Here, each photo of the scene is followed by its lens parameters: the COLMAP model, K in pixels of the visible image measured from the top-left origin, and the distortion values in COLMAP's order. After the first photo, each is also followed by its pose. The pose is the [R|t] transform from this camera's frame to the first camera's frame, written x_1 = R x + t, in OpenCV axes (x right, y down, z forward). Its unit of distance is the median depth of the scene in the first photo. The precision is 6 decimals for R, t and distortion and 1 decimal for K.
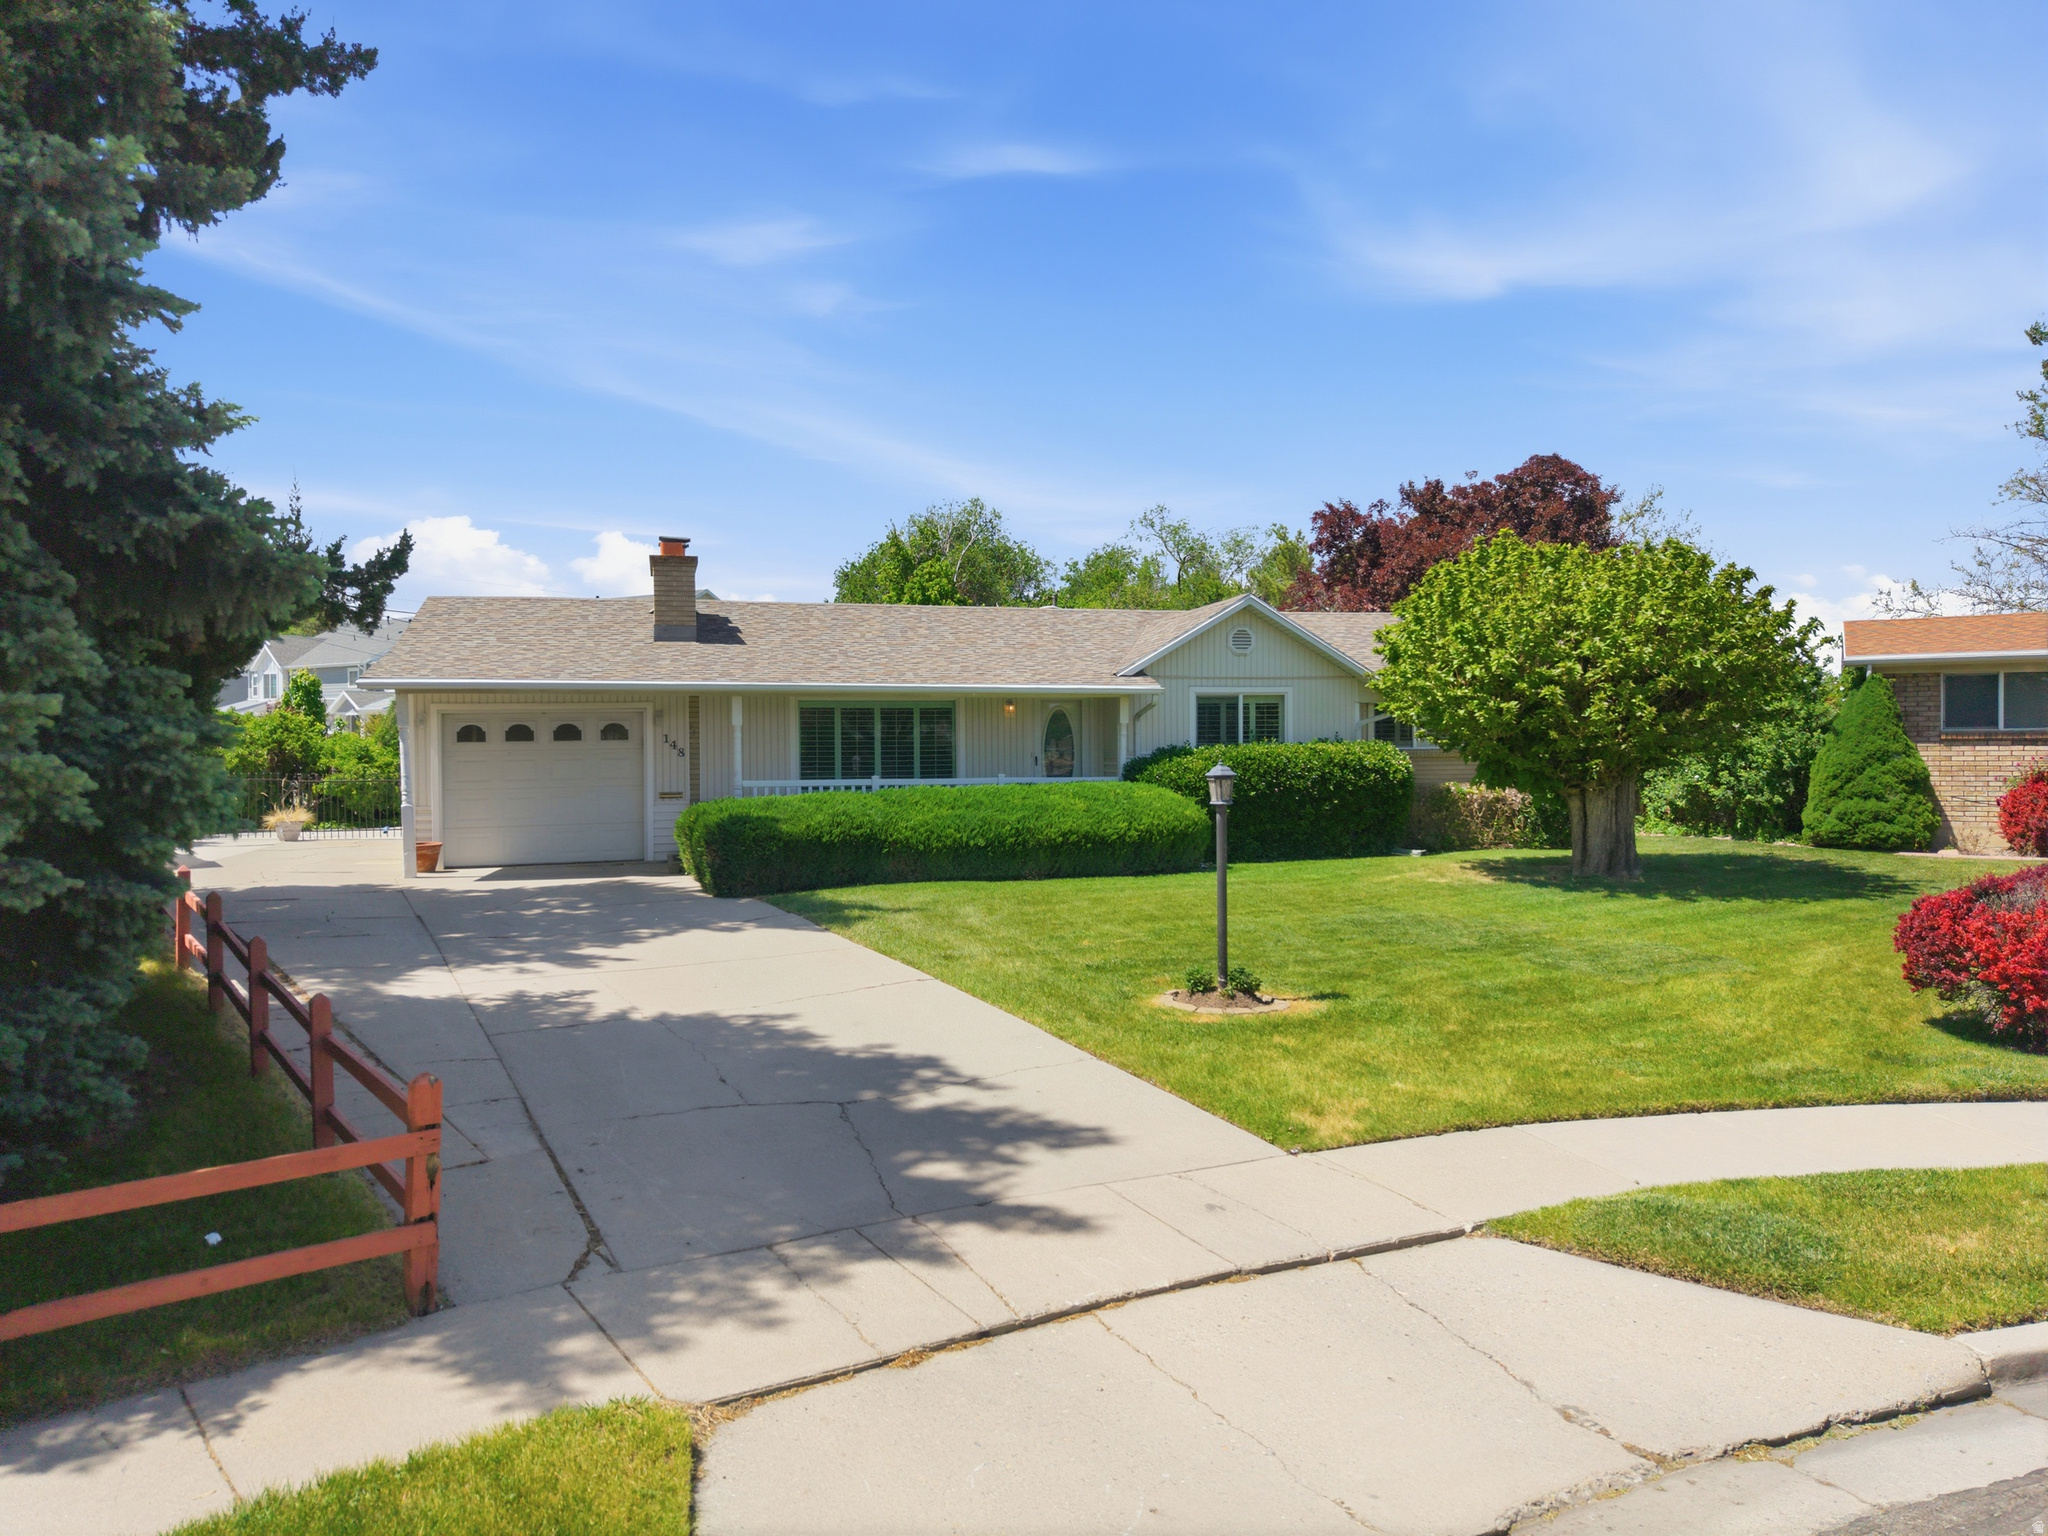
lens RADIAL K [[1377.9, 0, 1024.0], [0, 1377.9, 768.0], [0, 0, 1]] dist [0.007975, -0.005772]
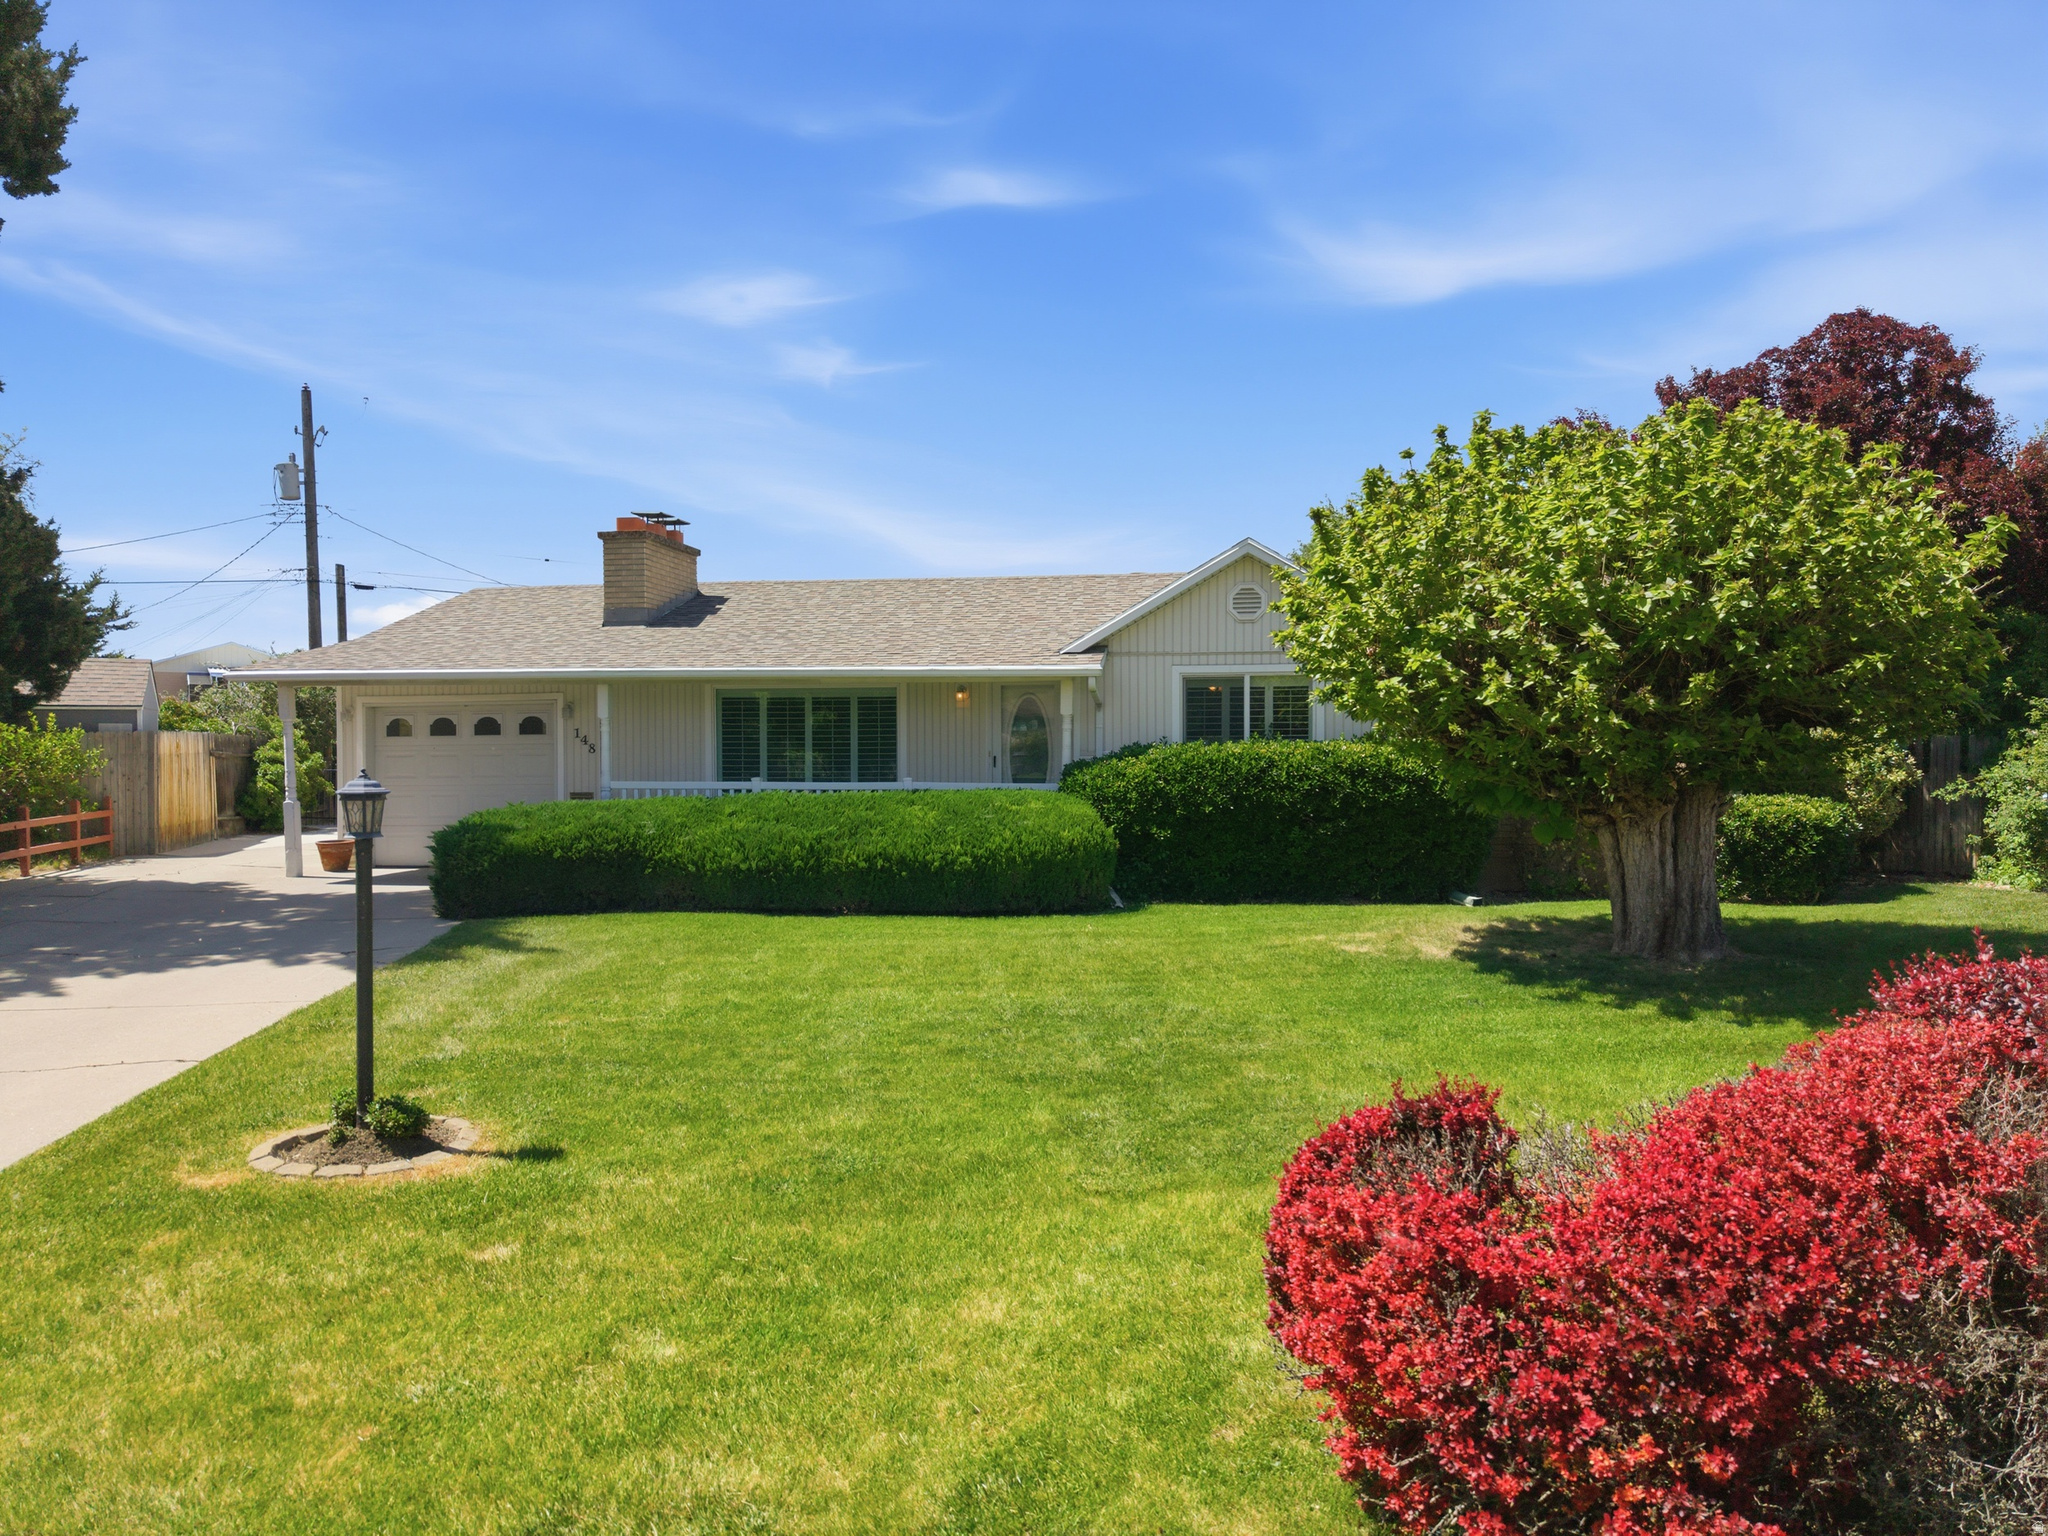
lens RADIAL K [[1377.9, 0, 1024.0], [0, 1377.9, 768.0], [0, 0, 1]] dist [0.007975, -0.005772]
pose [[0.916433, 0.011802, -0.400015, 0.381685], [-0.009195, 0.999922, 0.008435, -0.009078], [0.400083, -0.004052, 0.916470, 0.298135]]
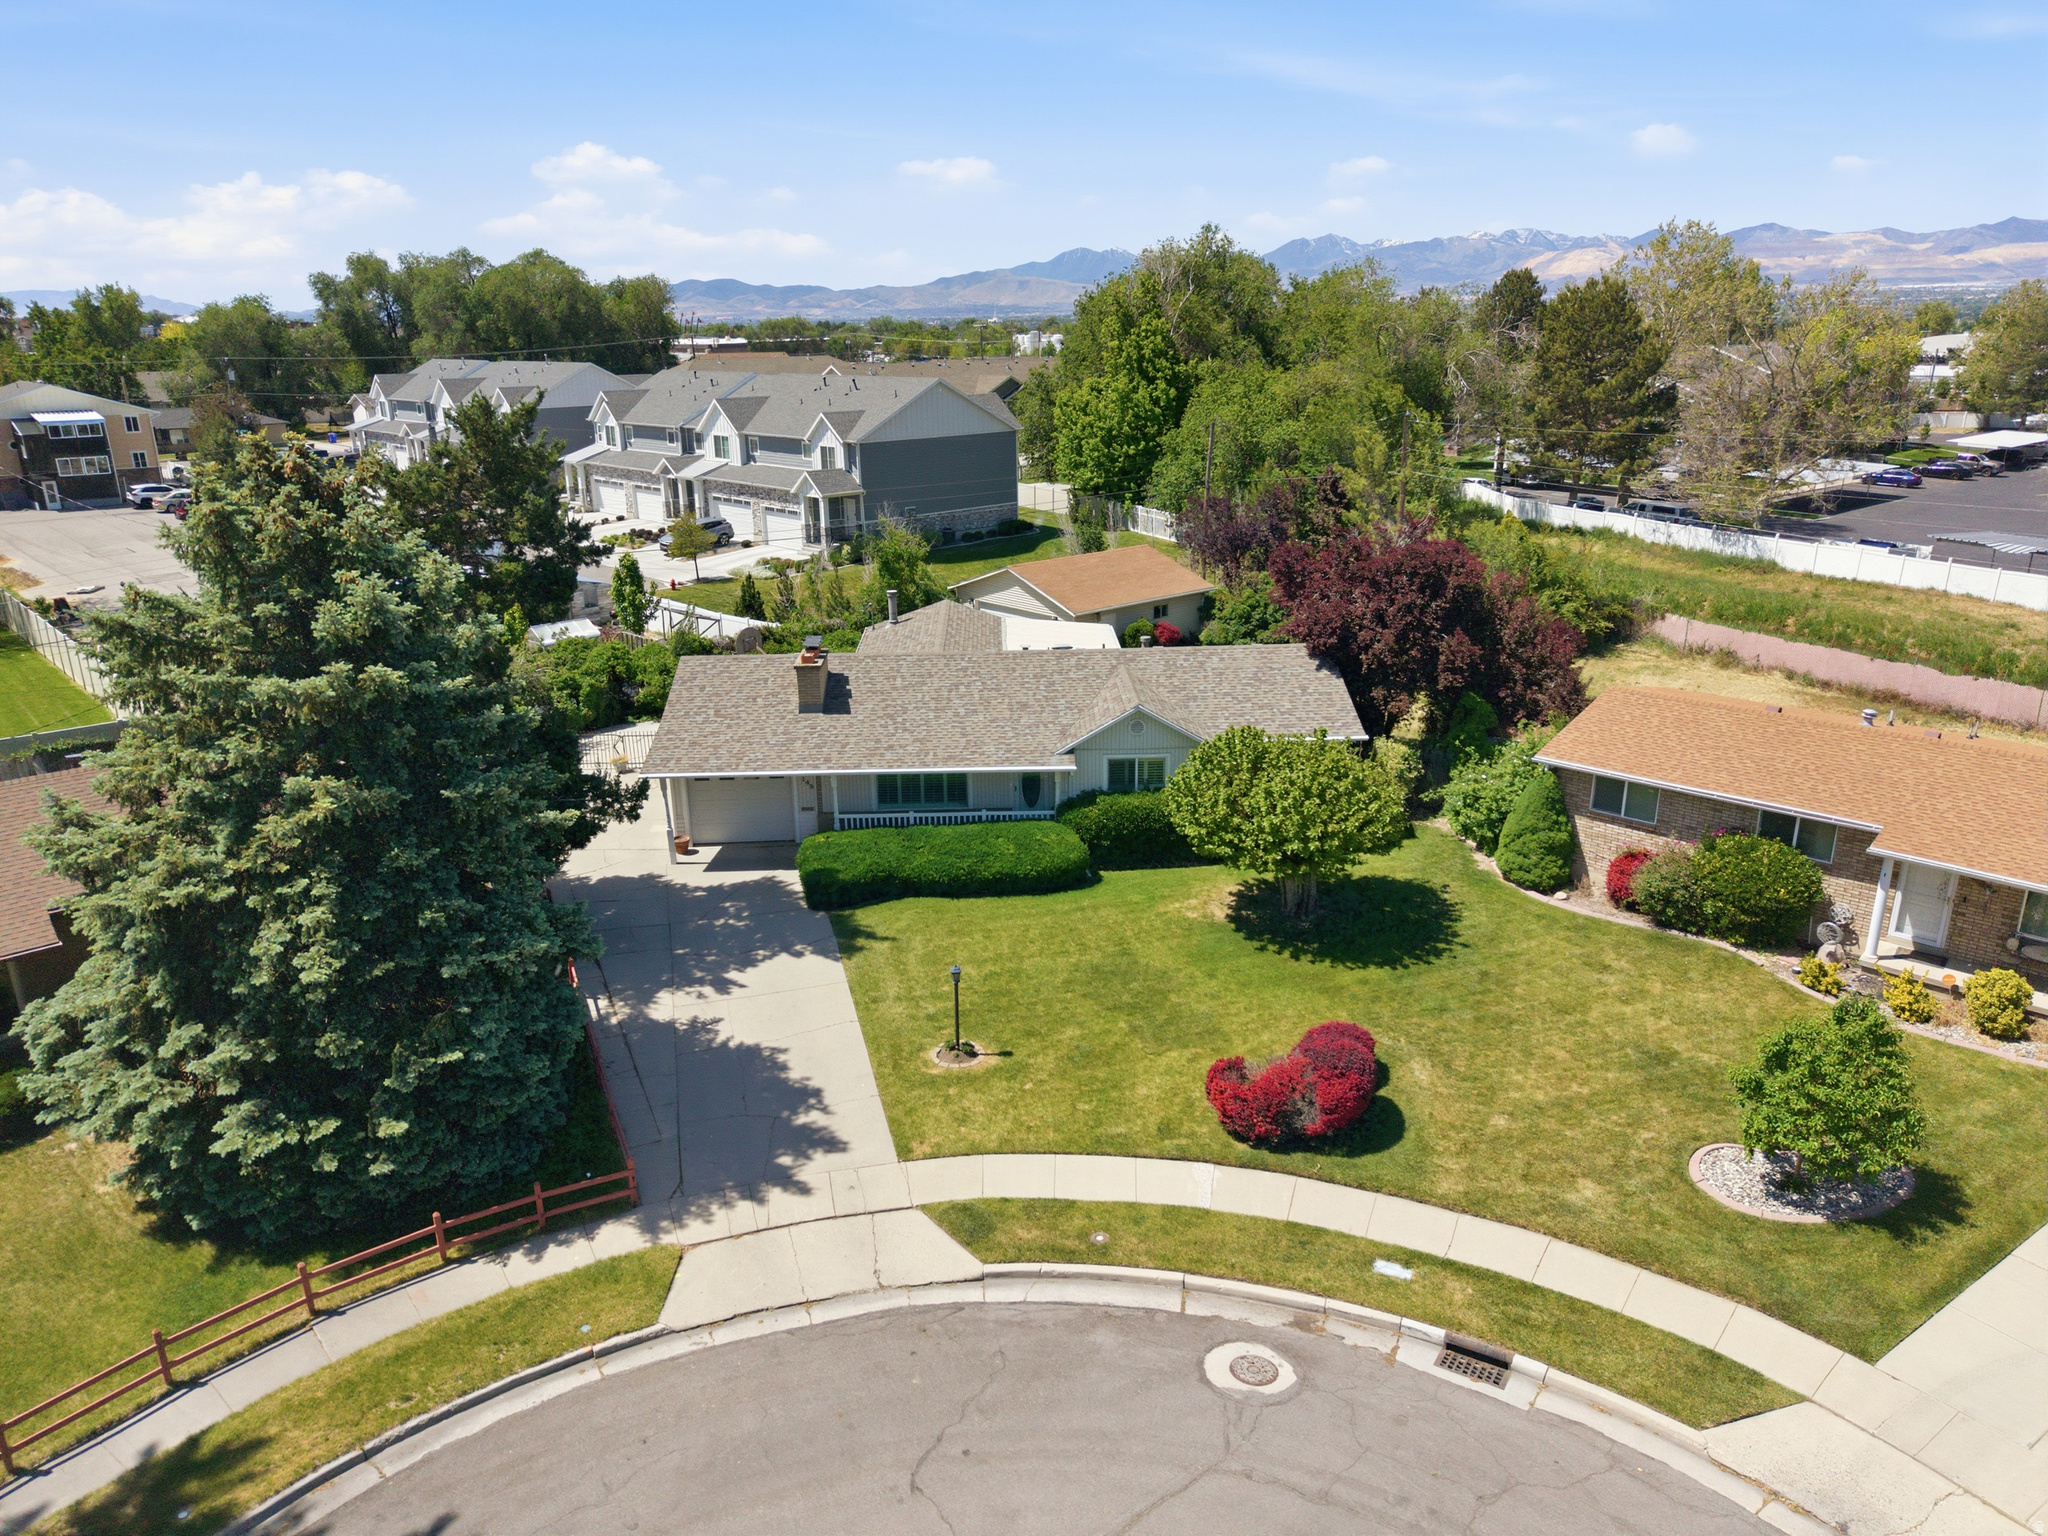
lens RADIAL K [[1375.0, 0, 1036.0], [0, 1375.0, 767.8], [0, 0, 1]] dist [-0.006657, -0.000776]
pose [[0.975438, 0.069559, -0.209001, 0.423195], [-0.004602, 0.955058, 0.296382, -0.585324], [0.220224, -0.288140, 0.931921, -0.617370]]
